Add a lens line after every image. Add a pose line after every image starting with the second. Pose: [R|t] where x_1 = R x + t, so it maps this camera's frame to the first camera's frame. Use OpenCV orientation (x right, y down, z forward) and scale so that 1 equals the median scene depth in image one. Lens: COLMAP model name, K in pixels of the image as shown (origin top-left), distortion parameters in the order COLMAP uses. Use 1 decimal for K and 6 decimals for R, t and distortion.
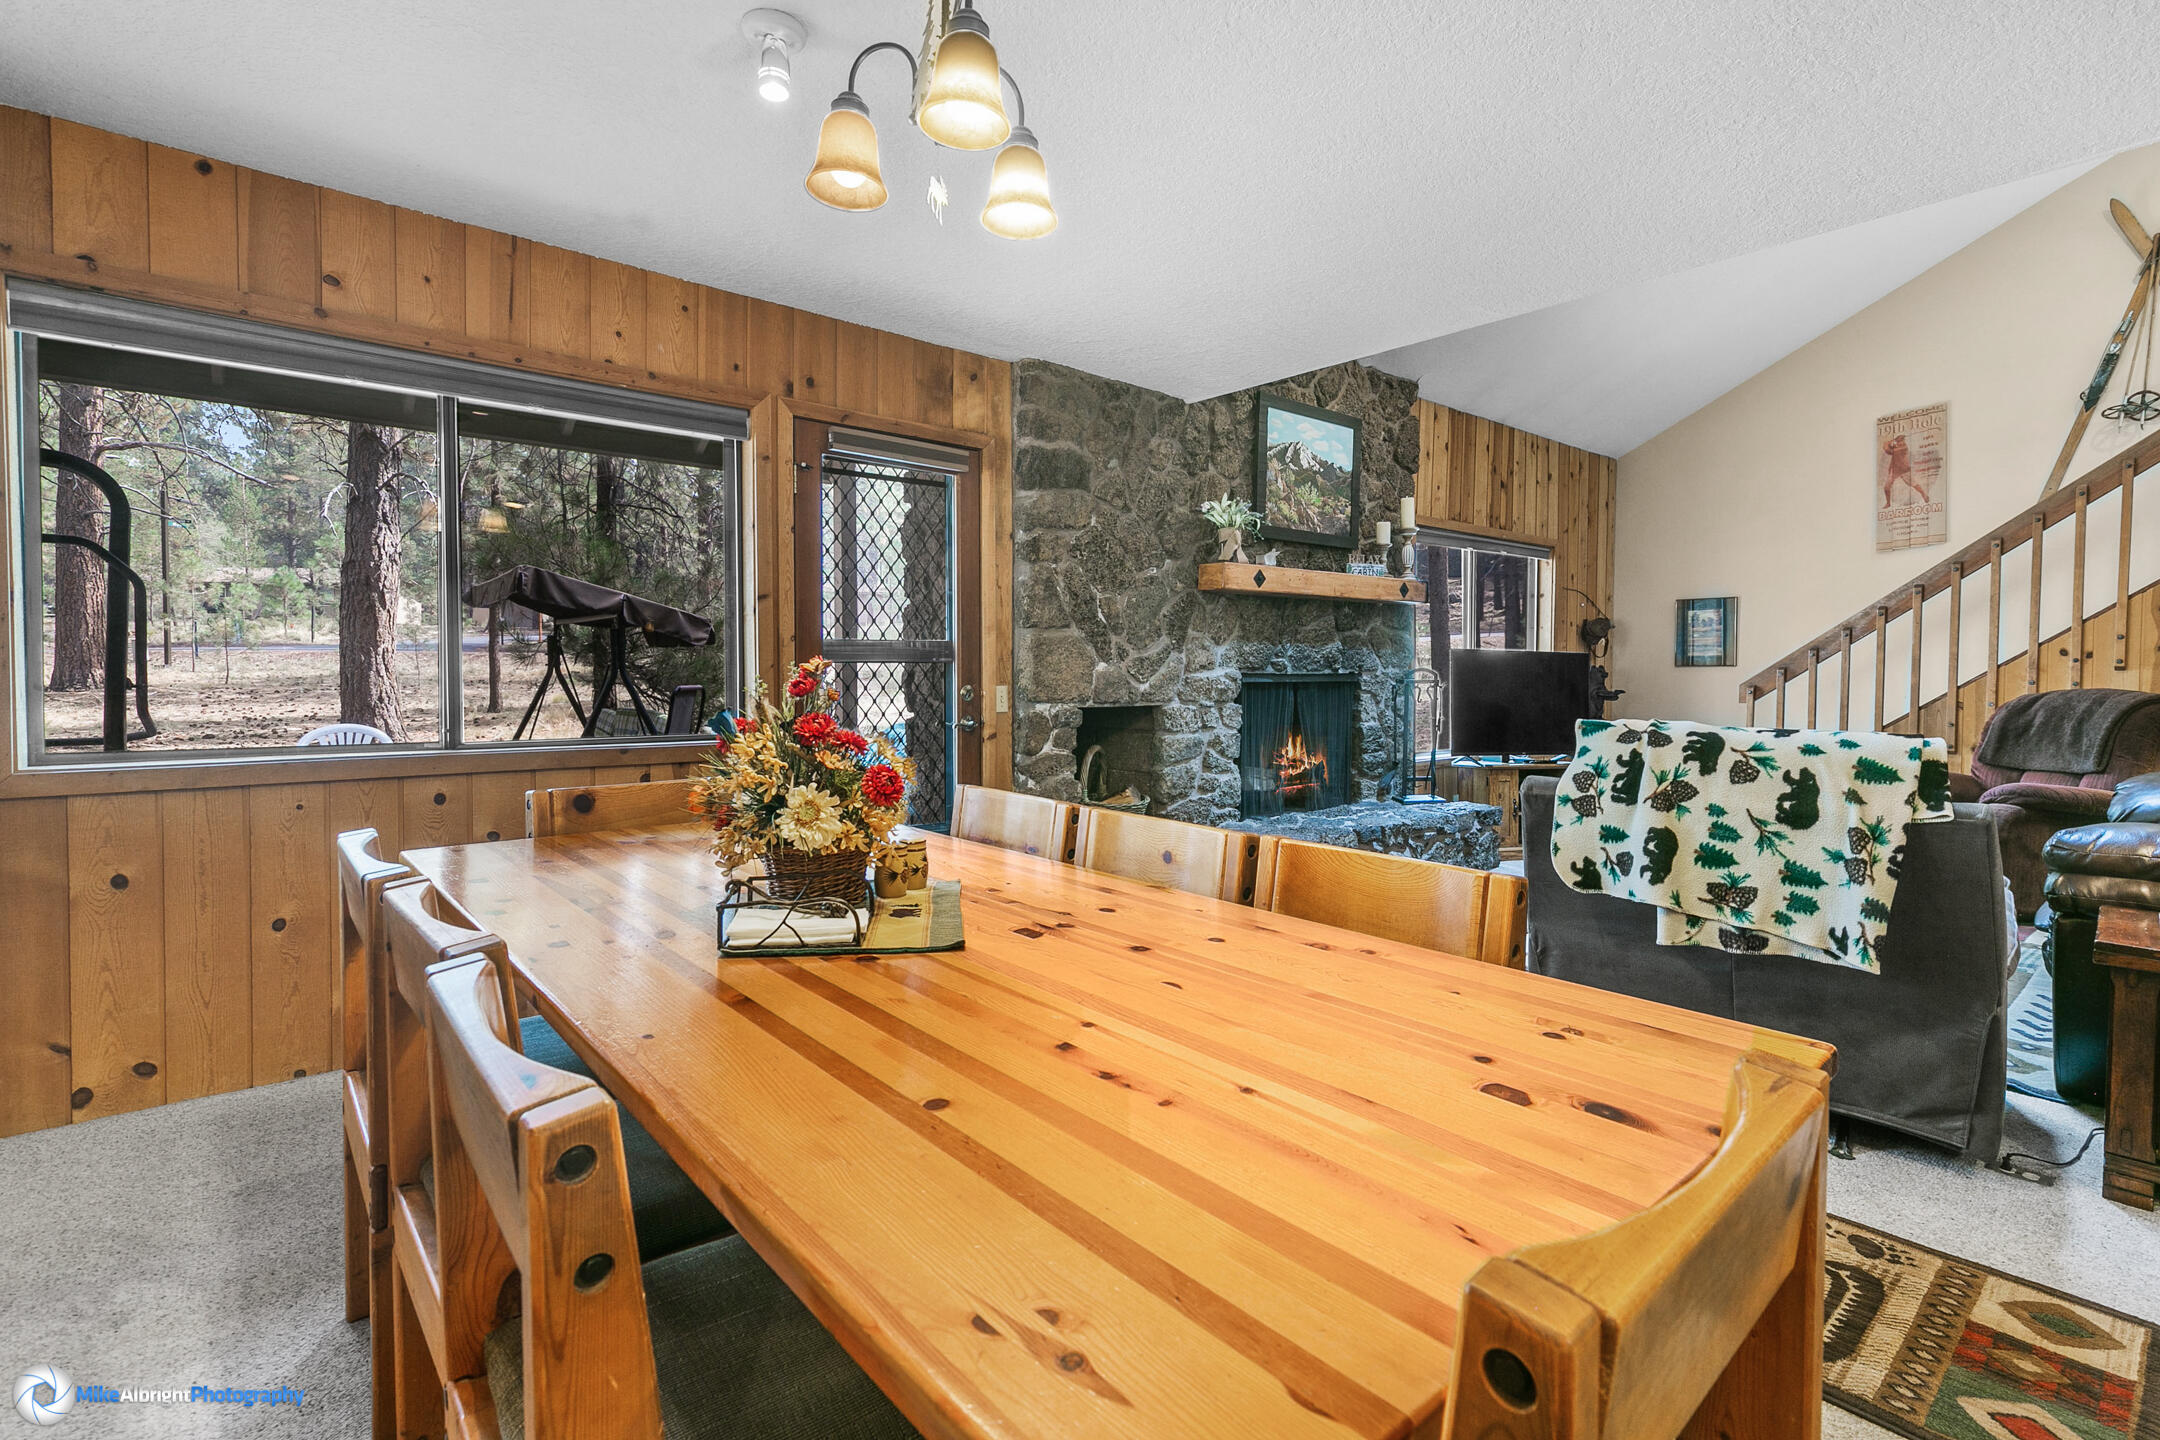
lens RADIAL K [[1004.8, 0, 1085.3], [0, 1004.8, 693.0], [0, 0, 1]] dist [0.003861, 0.000428]
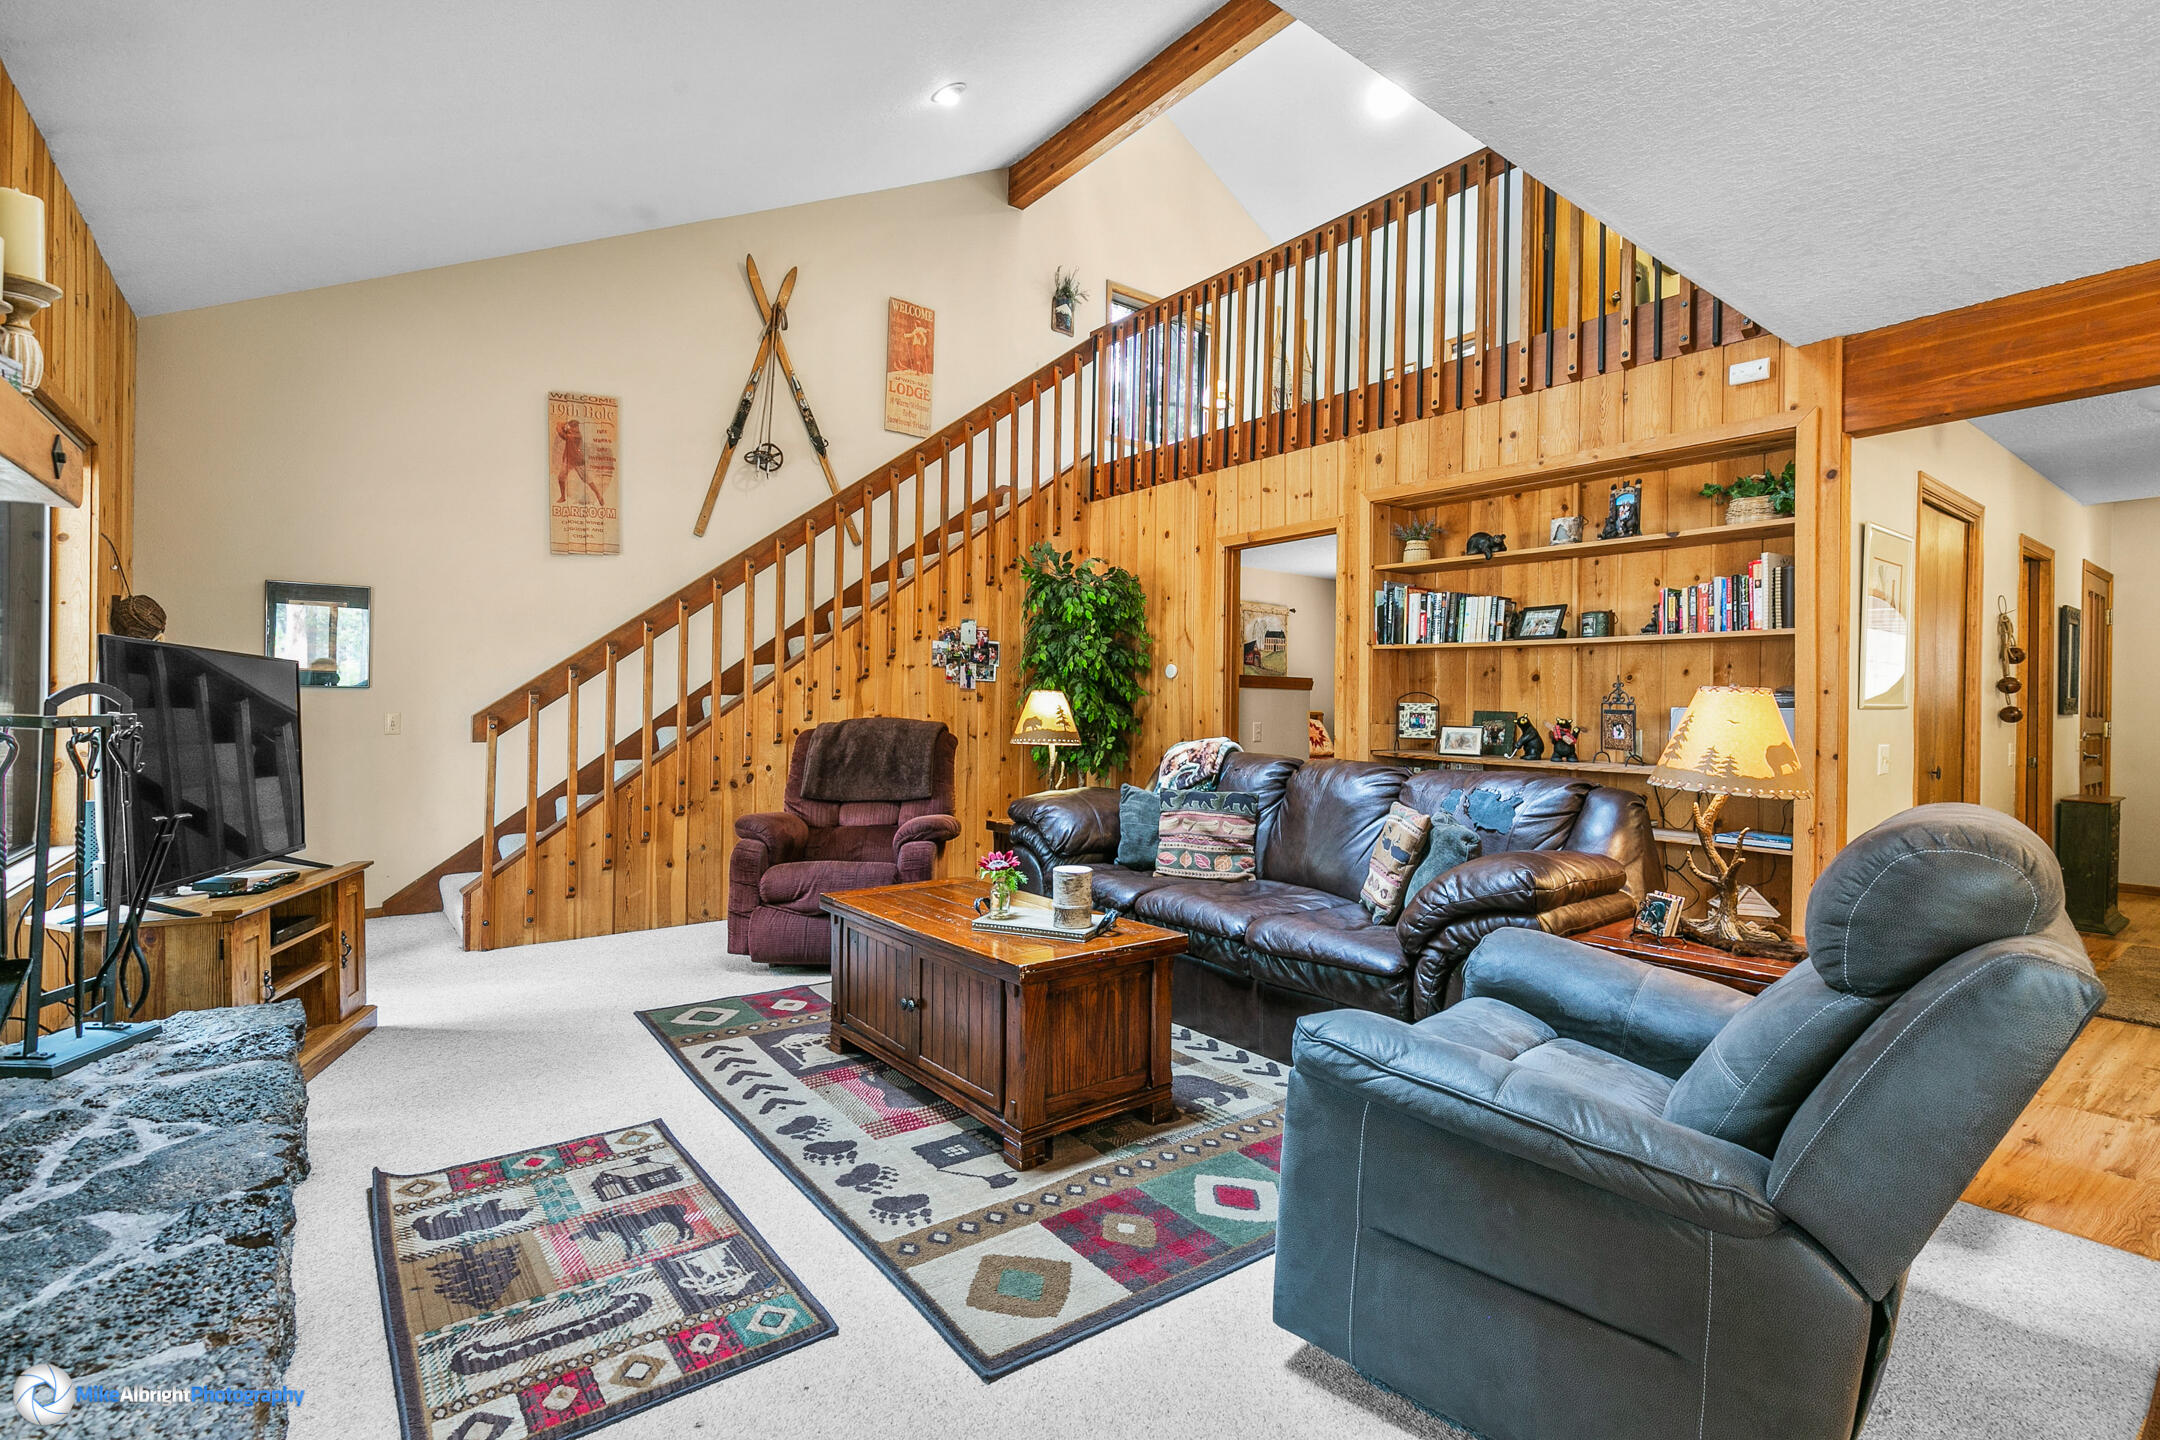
lens RADIAL K [[988.0, 0, 1076.3], [0, 988.0, 707.0], [0, 0, 1]] dist [0.006906, -0.000090]
pose [[0.050341, -0.005600, 0.998716, -0.008812], [0.010020, 0.999937, 0.005101, -0.016961], [-0.998682, 0.009750, 0.050394, 0.683378]]
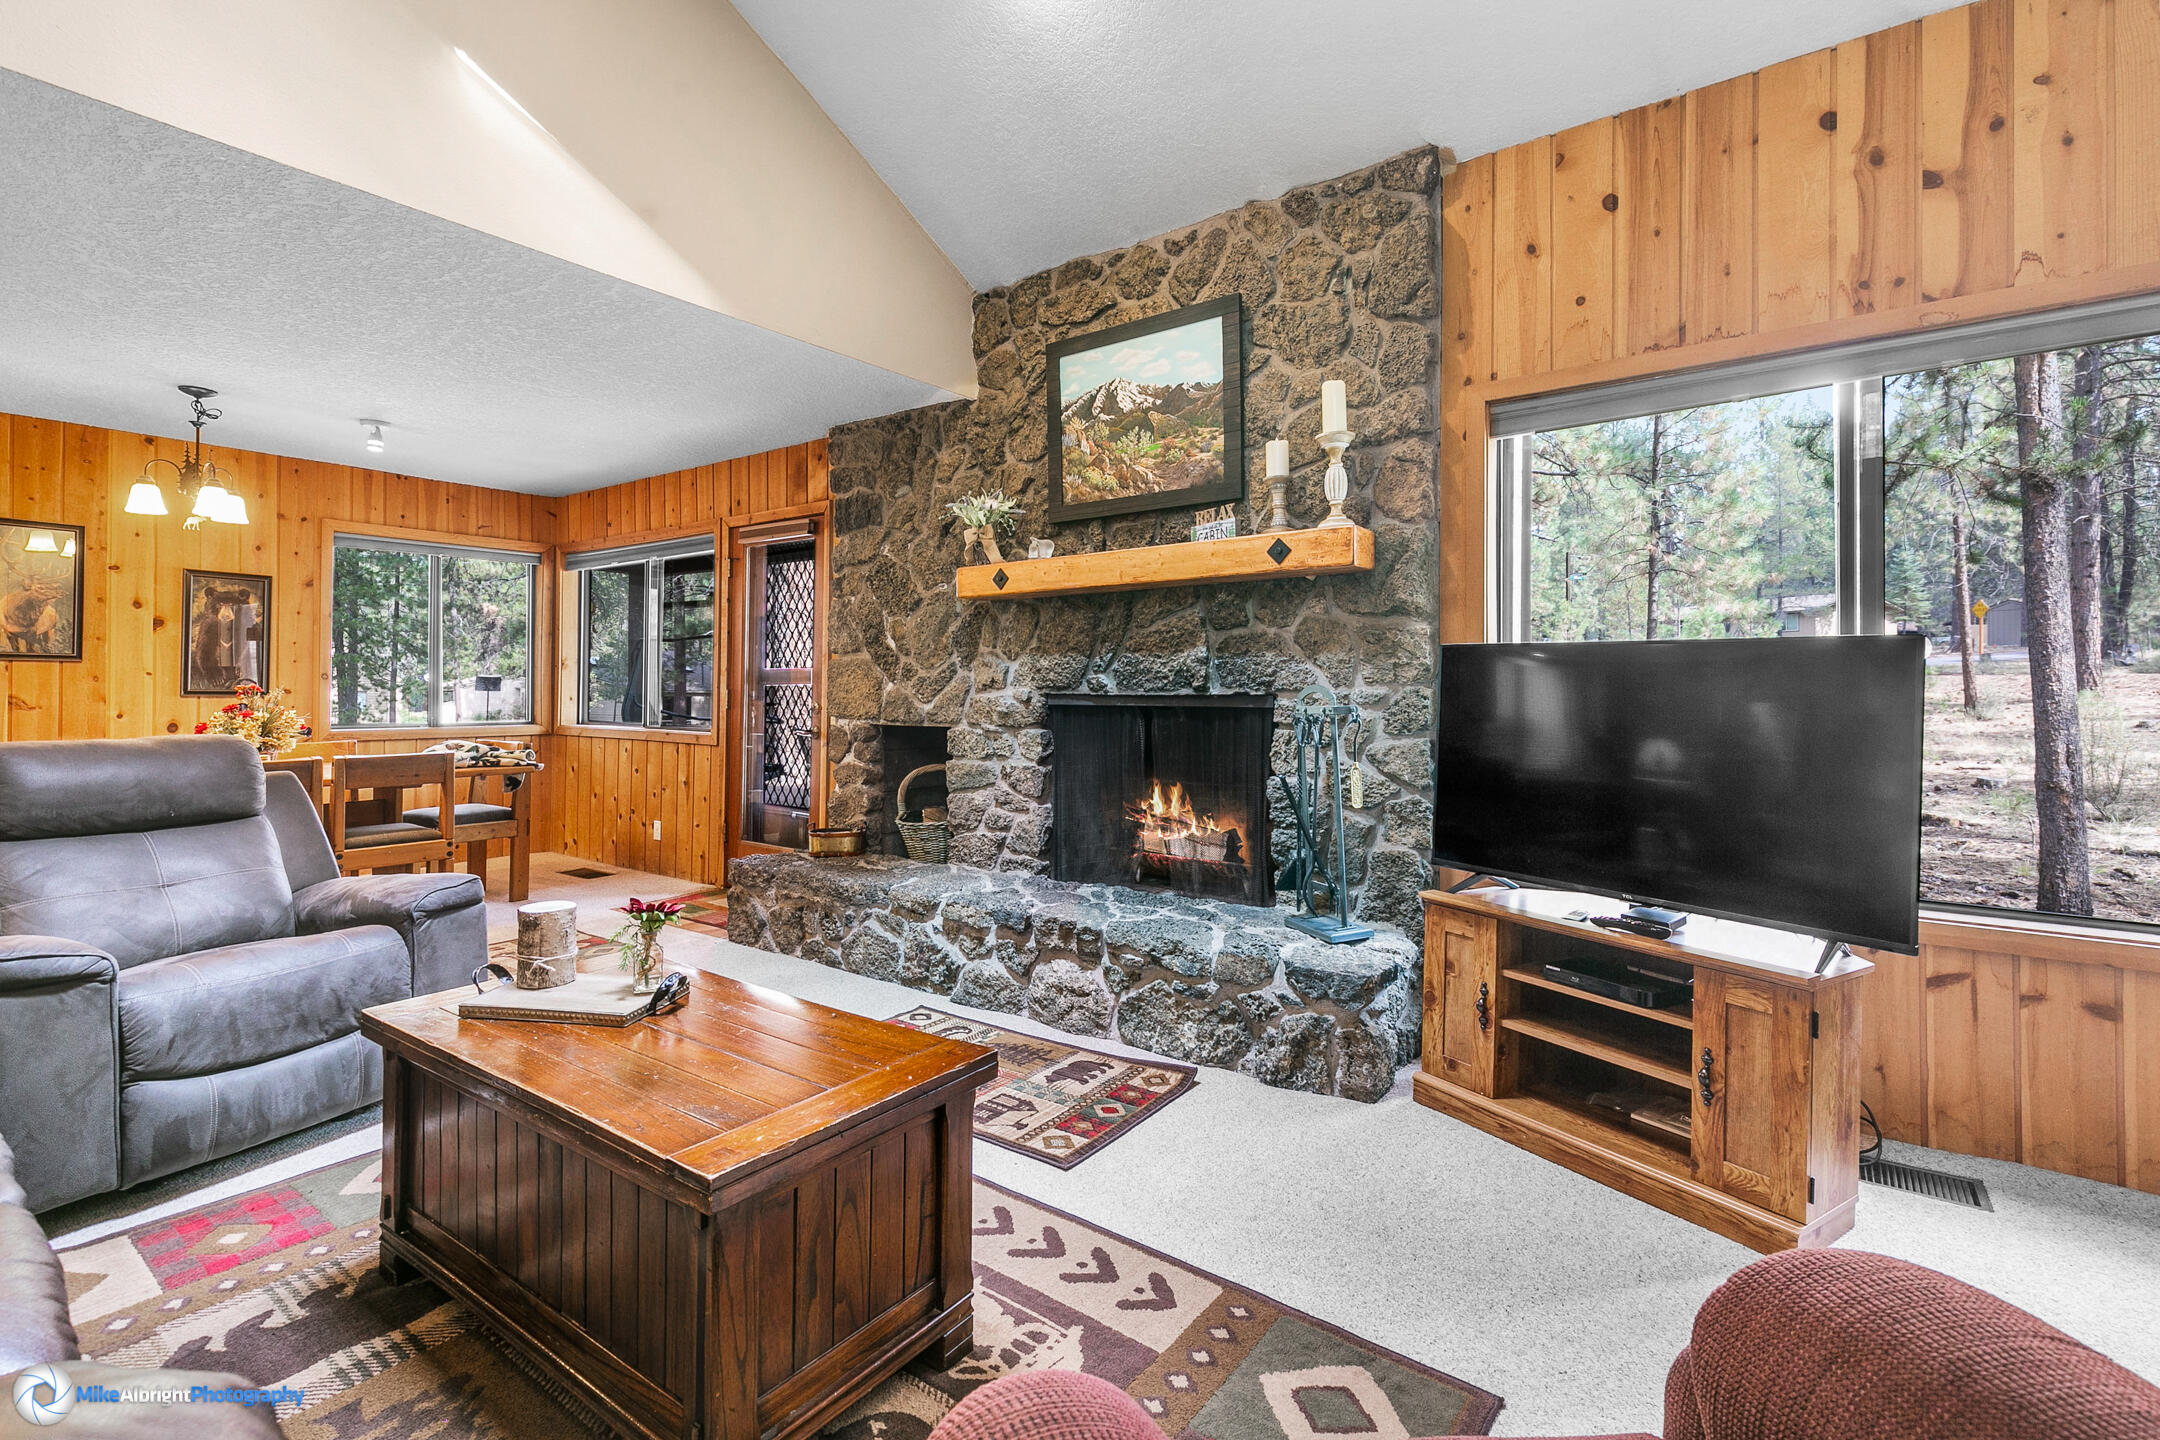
lens RADIAL K [[986.0, 0, 1076.9], [0, 986.0, 676.6], [0, 0, 1]] dist [0.007313, 0.000034]
pose [[0.222056, -0.017005, -0.974886, 0.911741], [-0.025059, 0.999418, -0.023141, -0.015299], [0.974712, 0.029568, 0.221501, 0.822617]]
